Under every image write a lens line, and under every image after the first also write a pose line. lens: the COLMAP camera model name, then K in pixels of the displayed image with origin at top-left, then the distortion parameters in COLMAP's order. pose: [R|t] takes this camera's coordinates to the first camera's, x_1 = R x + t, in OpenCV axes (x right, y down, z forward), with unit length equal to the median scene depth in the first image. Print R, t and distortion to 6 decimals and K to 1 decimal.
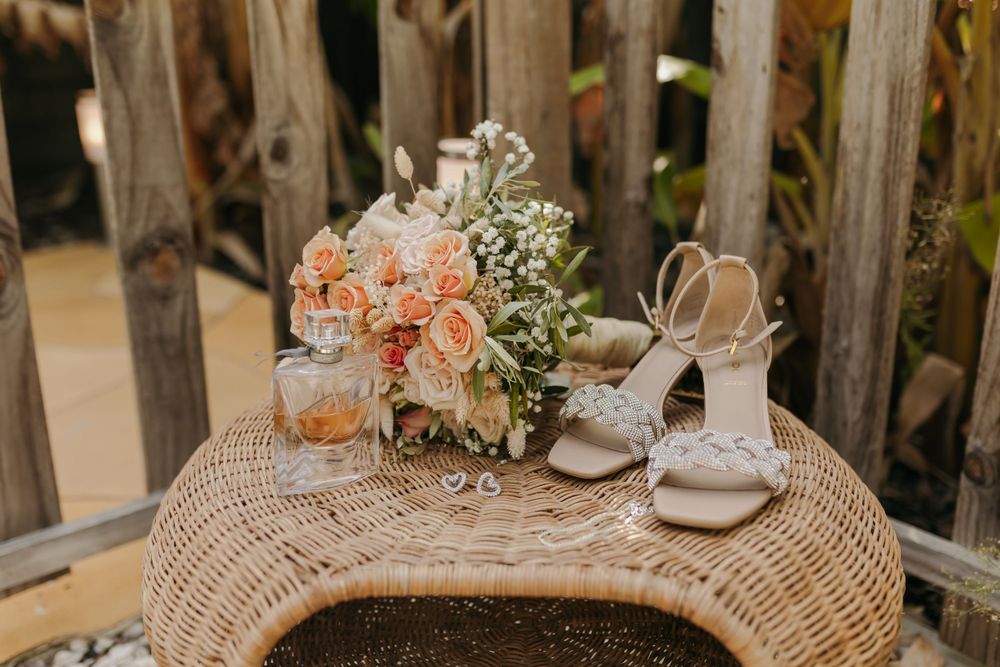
lens RADIAL K [[959.3, 0, 501.1], [0, 959.3, 333.2], [0, 0, 1]] dist [0.001577, 0.000000]
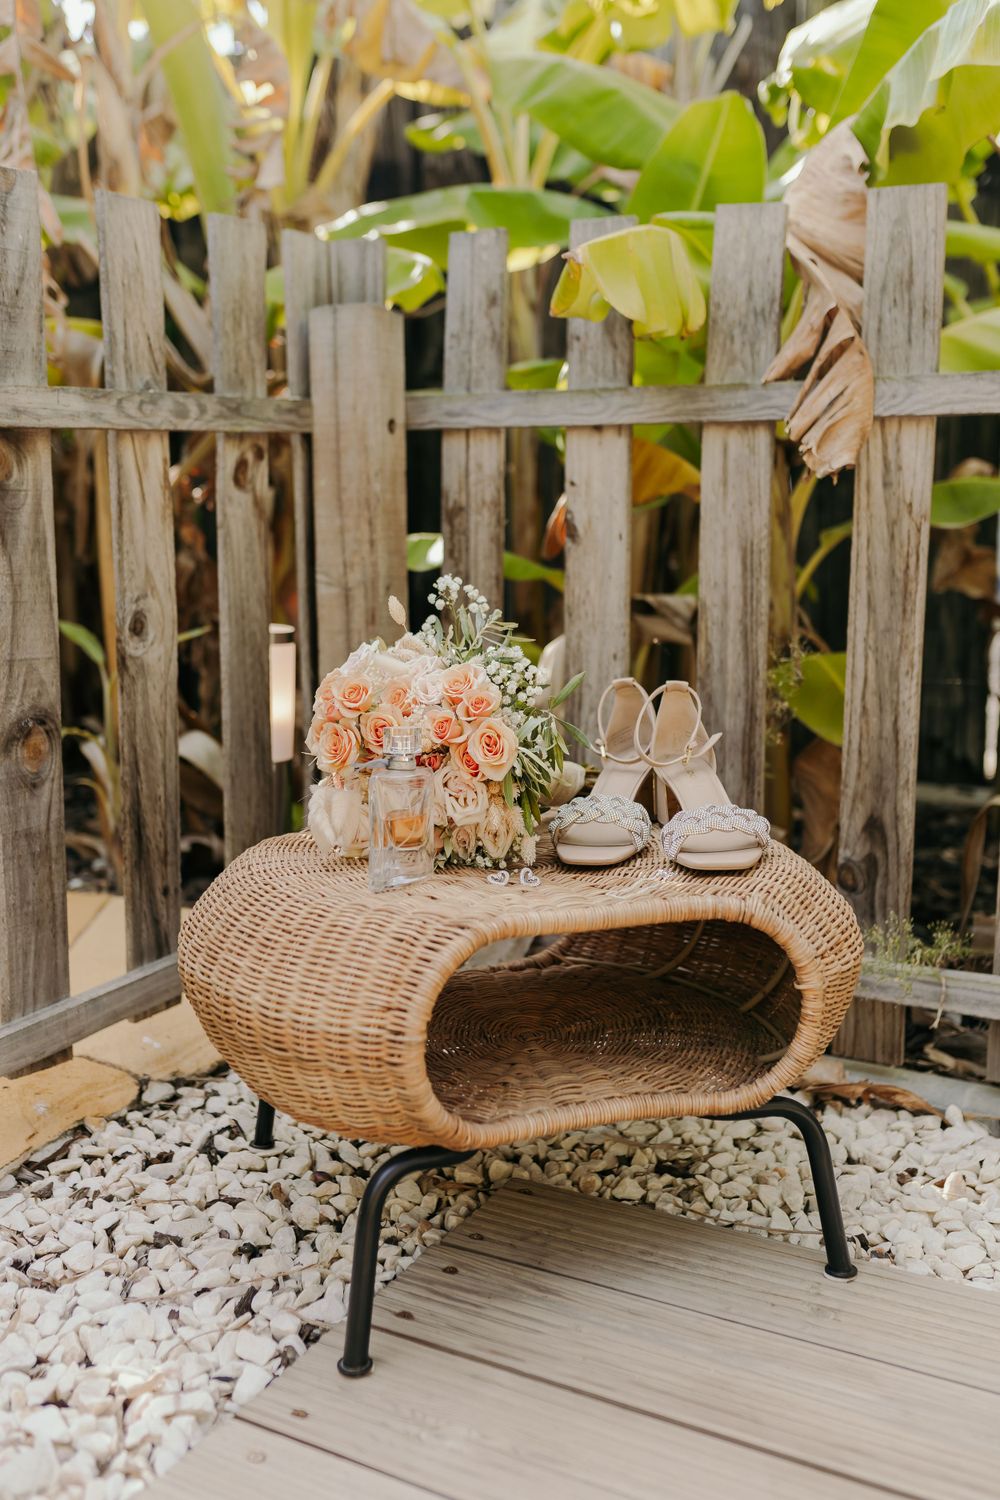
lens RADIAL K [[1438.9, 0, 497.6], [0, 1438.9, 747.6], [0, 0, 1]] dist [0.001577, 0.000000]
pose [[0.930505, -0.051096, 0.362697, -0.482827], [0.105597, 0.985601, -0.132060, 0.166791], [-0.350727, 0.161182, 0.922502, -0.428981]]
